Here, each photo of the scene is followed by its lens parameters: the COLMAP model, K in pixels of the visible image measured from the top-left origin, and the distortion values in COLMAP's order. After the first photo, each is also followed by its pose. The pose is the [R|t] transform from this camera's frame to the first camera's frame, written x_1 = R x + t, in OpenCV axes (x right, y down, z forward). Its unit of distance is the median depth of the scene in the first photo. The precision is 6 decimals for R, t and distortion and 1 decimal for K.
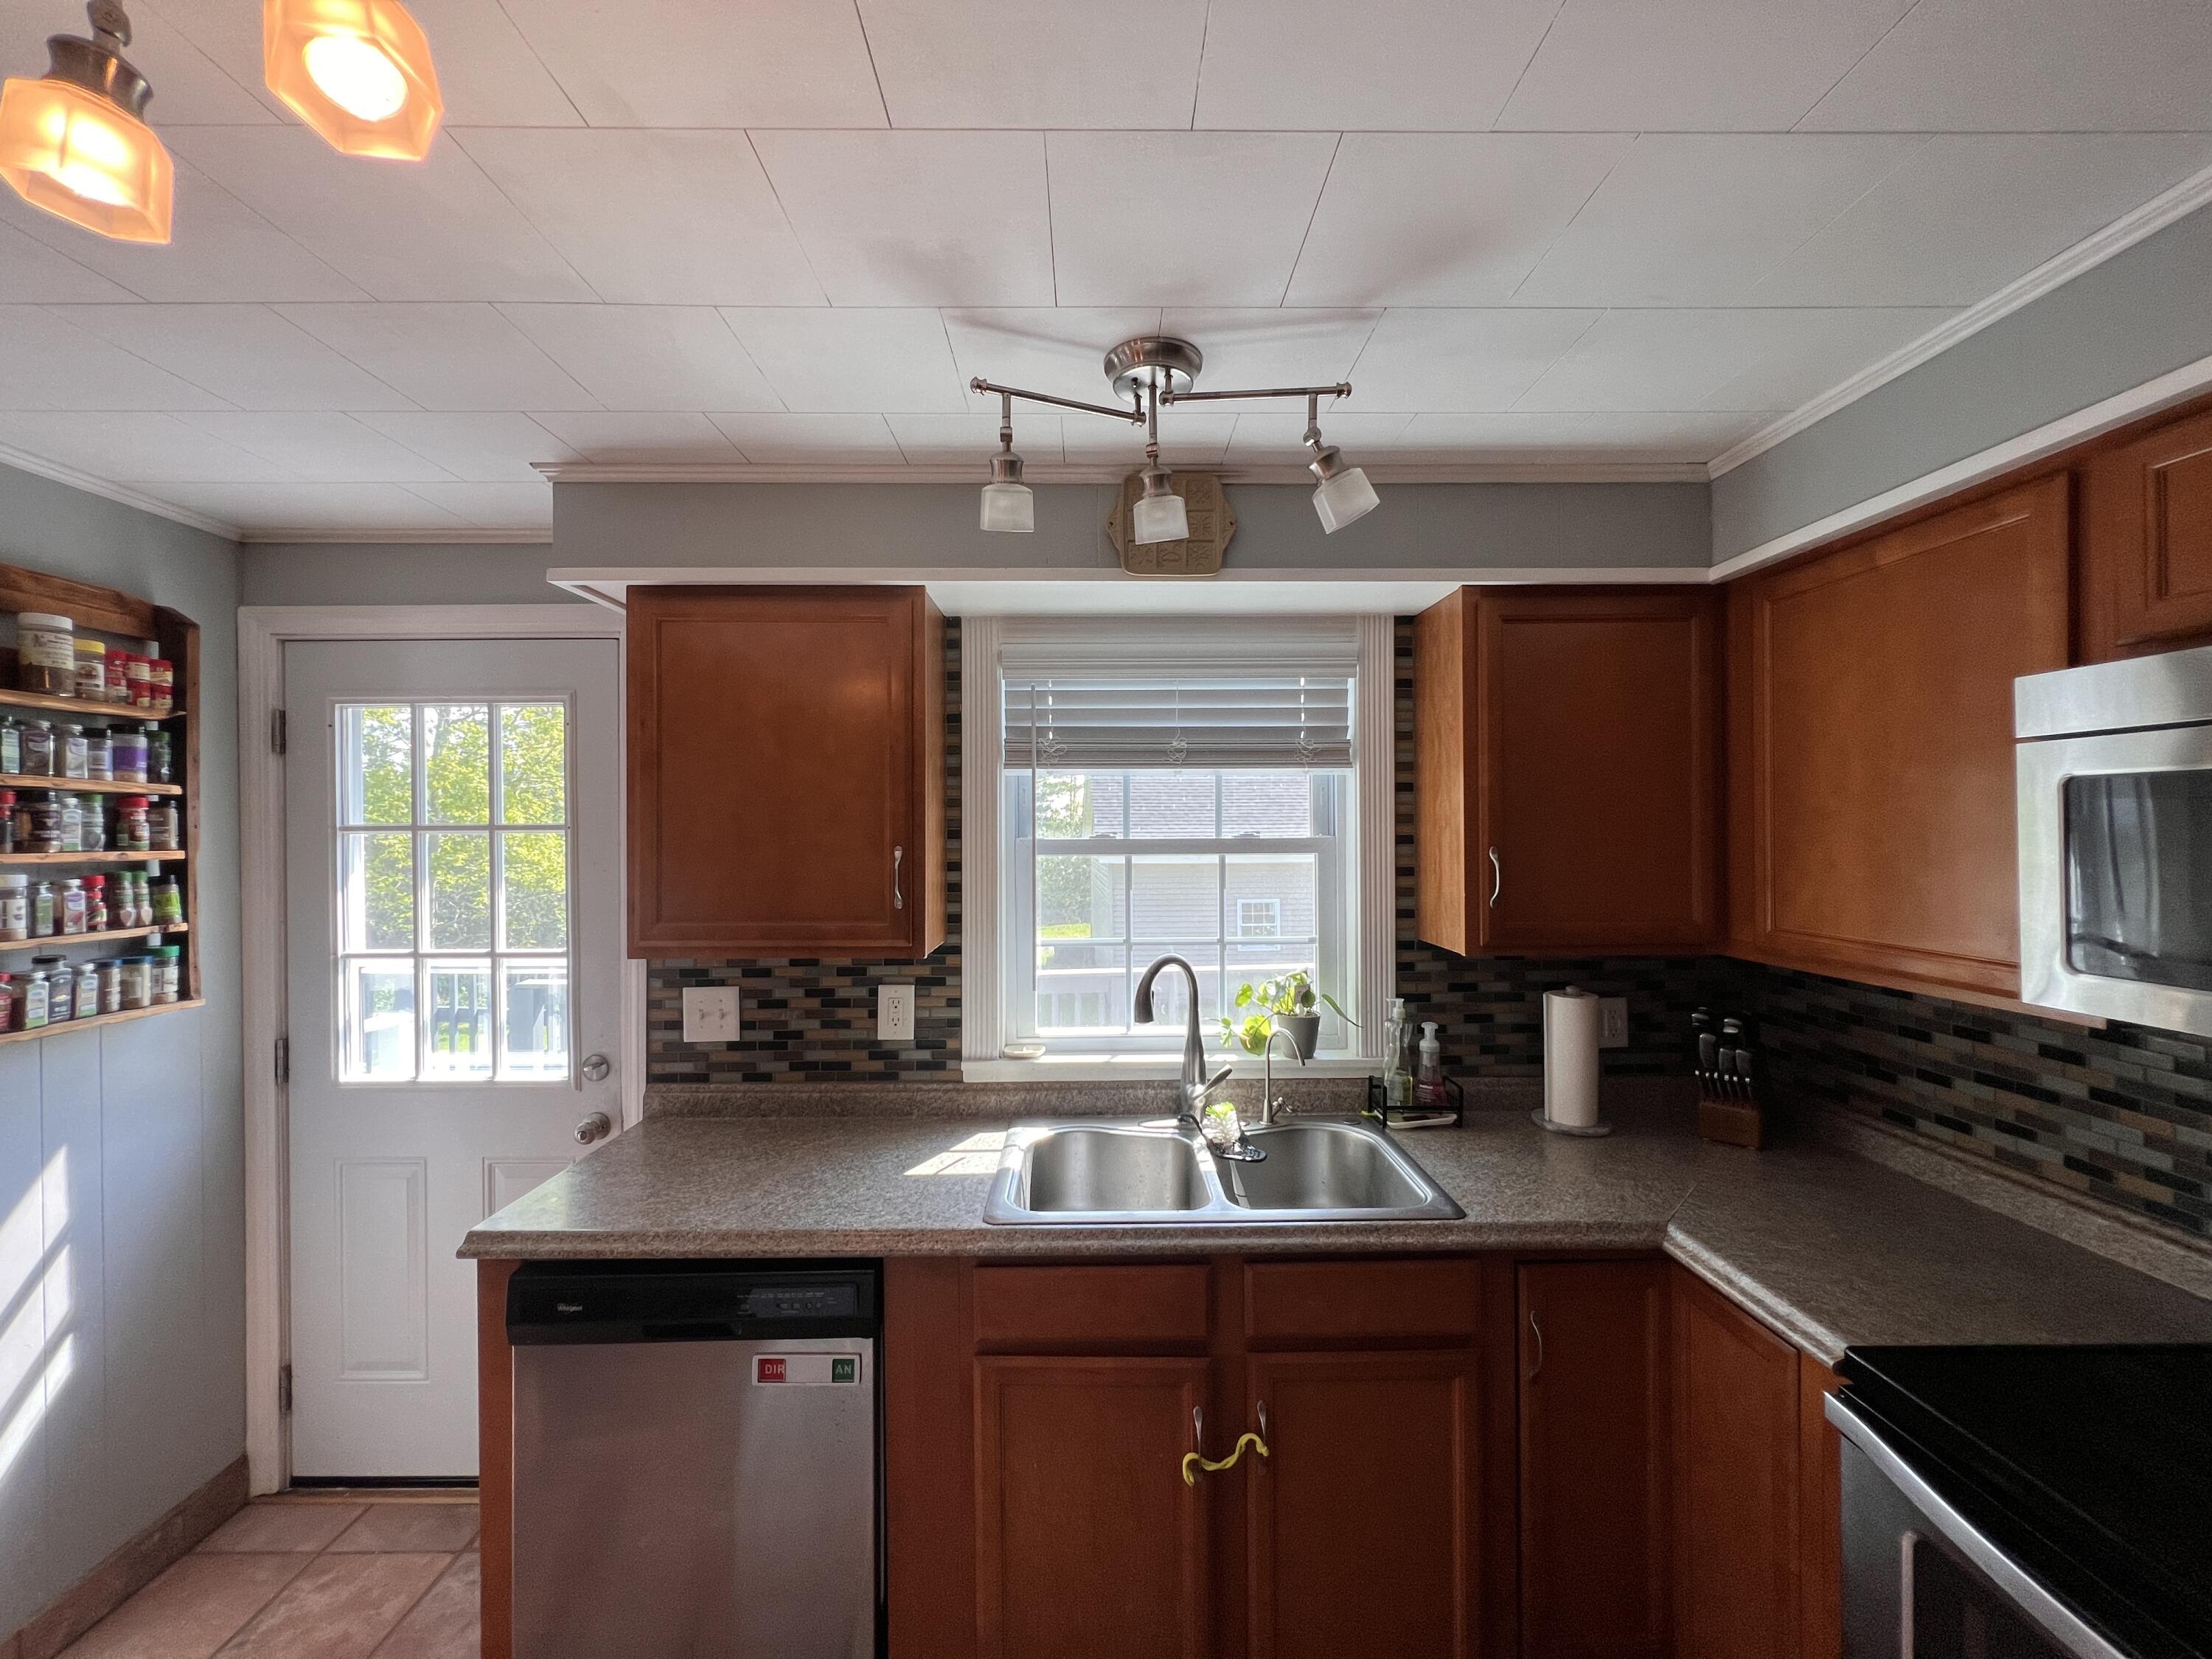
lens RADIAL K [[887.8, 0, 1095.9], [0, 887.8, 822.3], [0, 0, 1]] dist [0.001477, -0.000381]
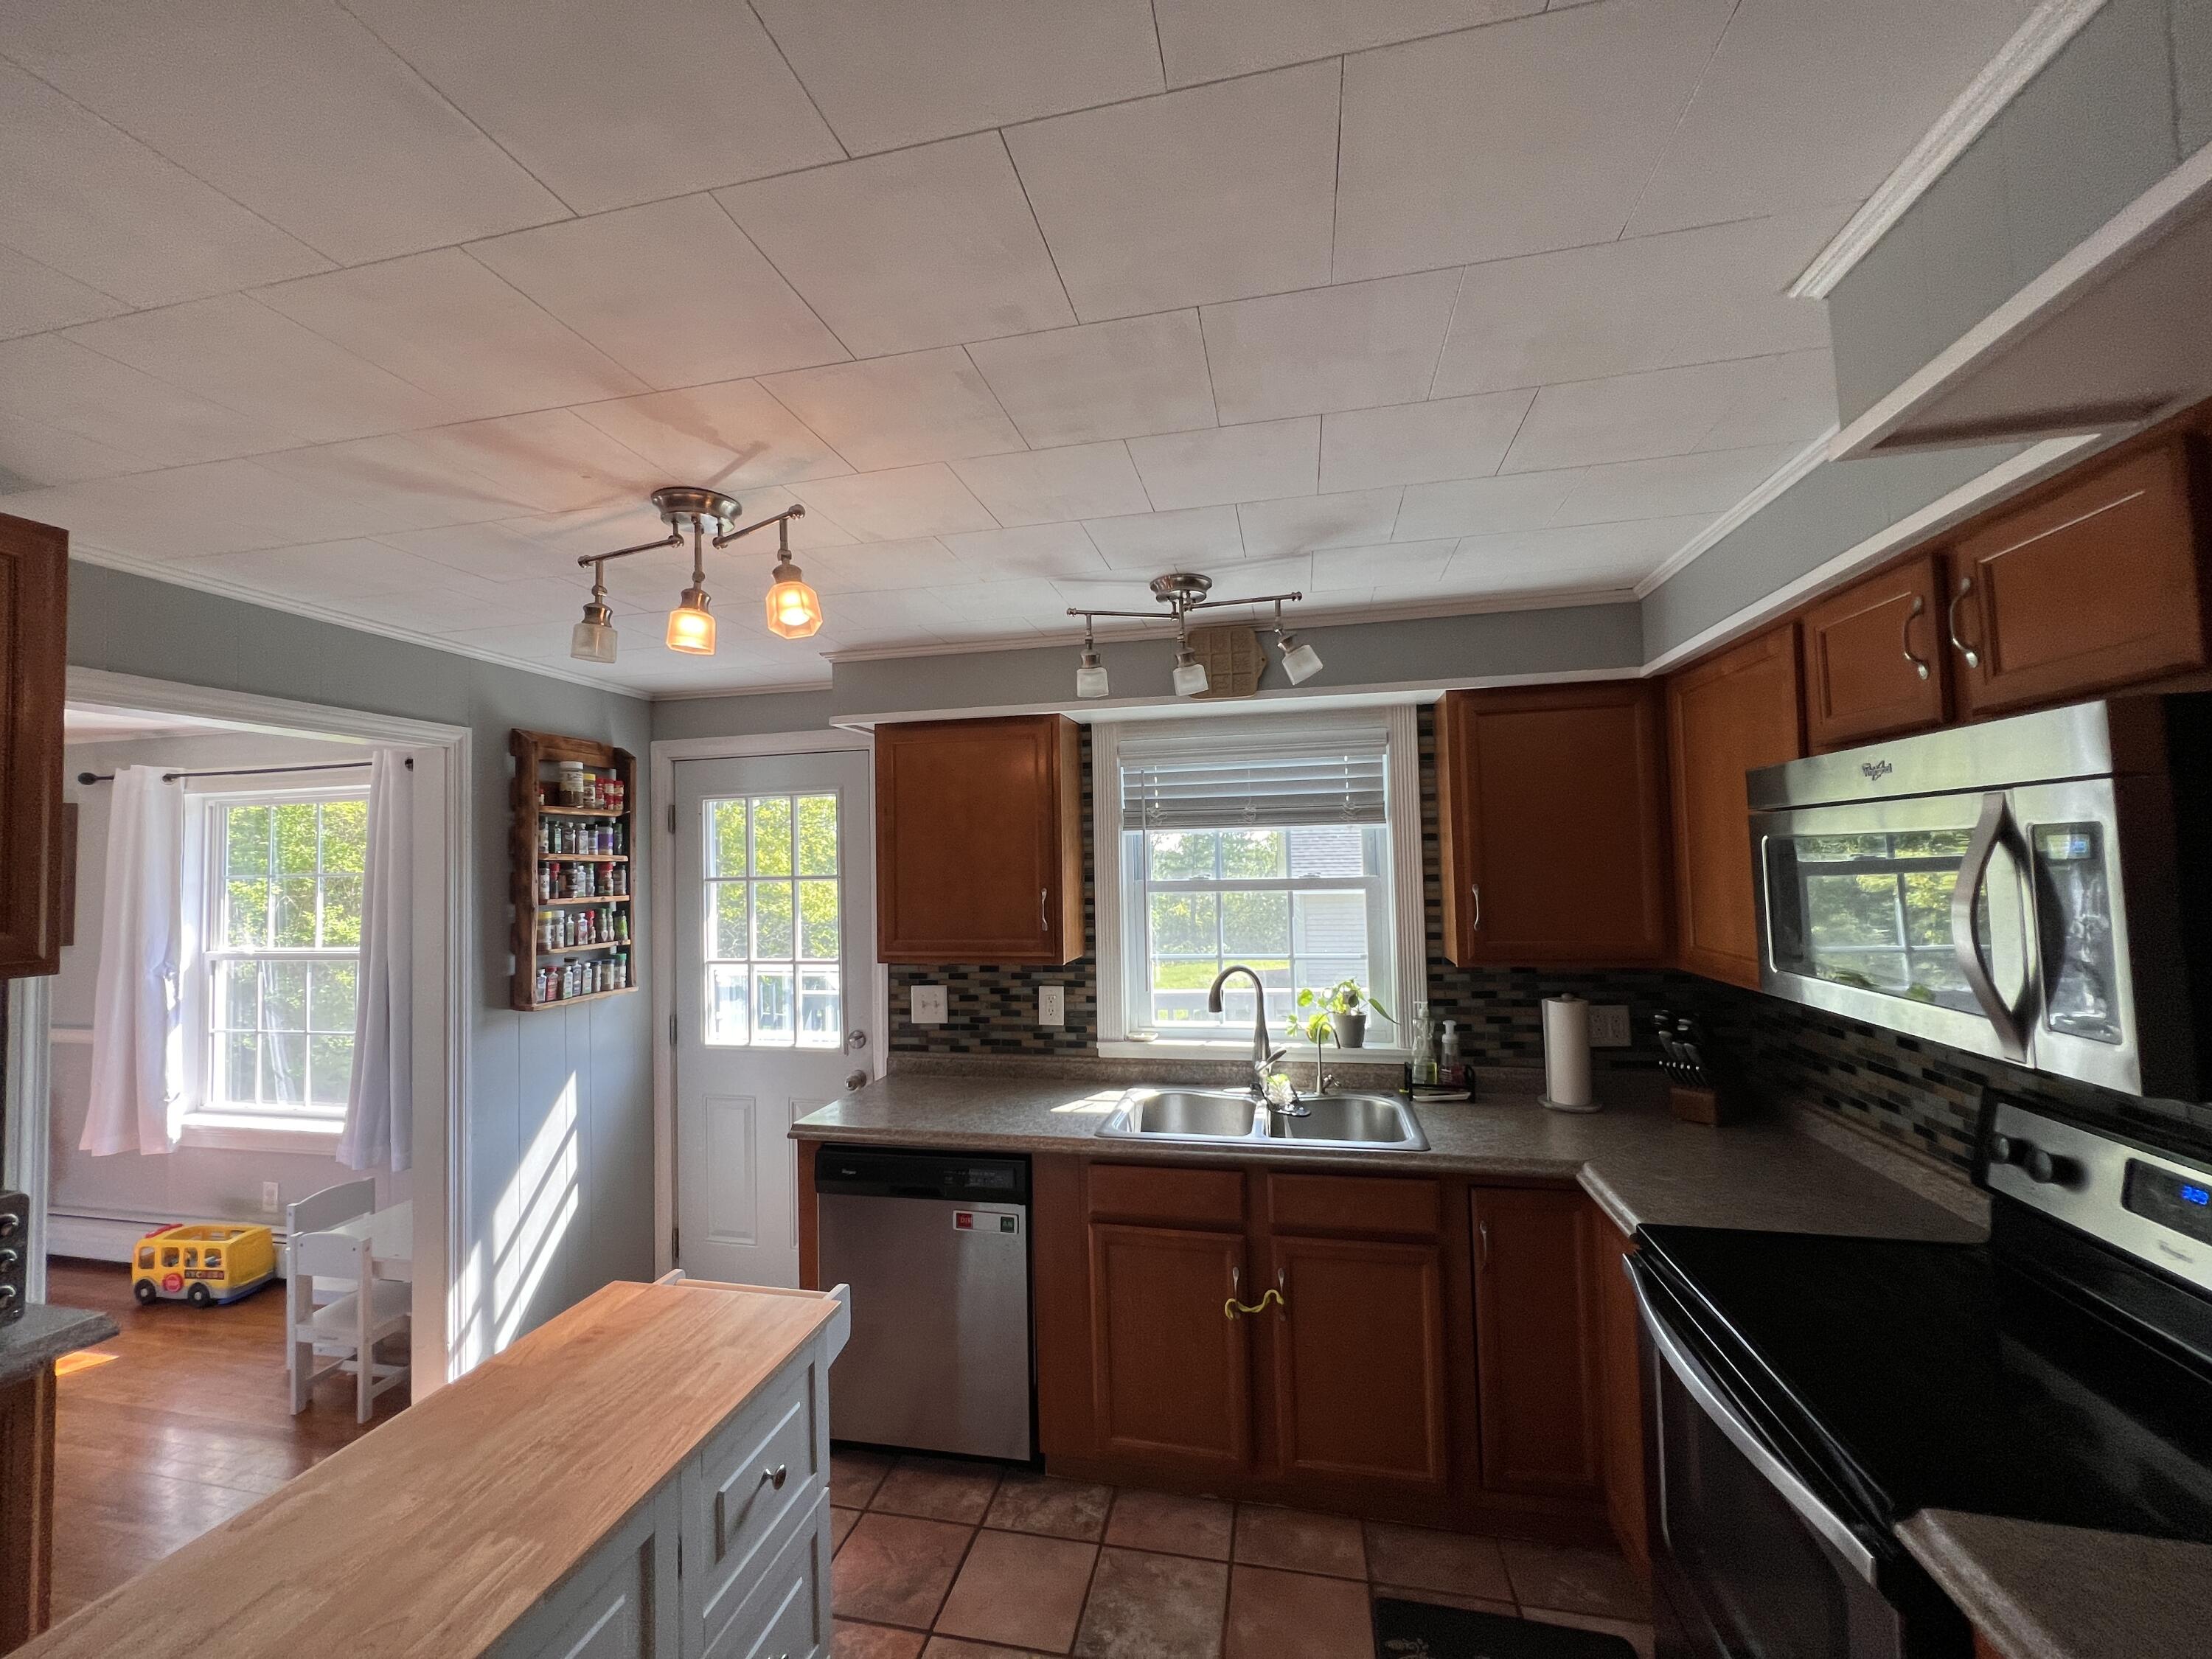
lens RADIAL K [[887.8, 0, 1101.2], [0, 887.8, 818.5], [0, 0, 1]] dist [0.001477, -0.000381]
pose [[0.974622, -0.027749, -0.222132, 0.199152], [0.019140, 0.998983, -0.040816, -0.026921], [0.223039, 0.035529, 0.974162, -0.419840]]
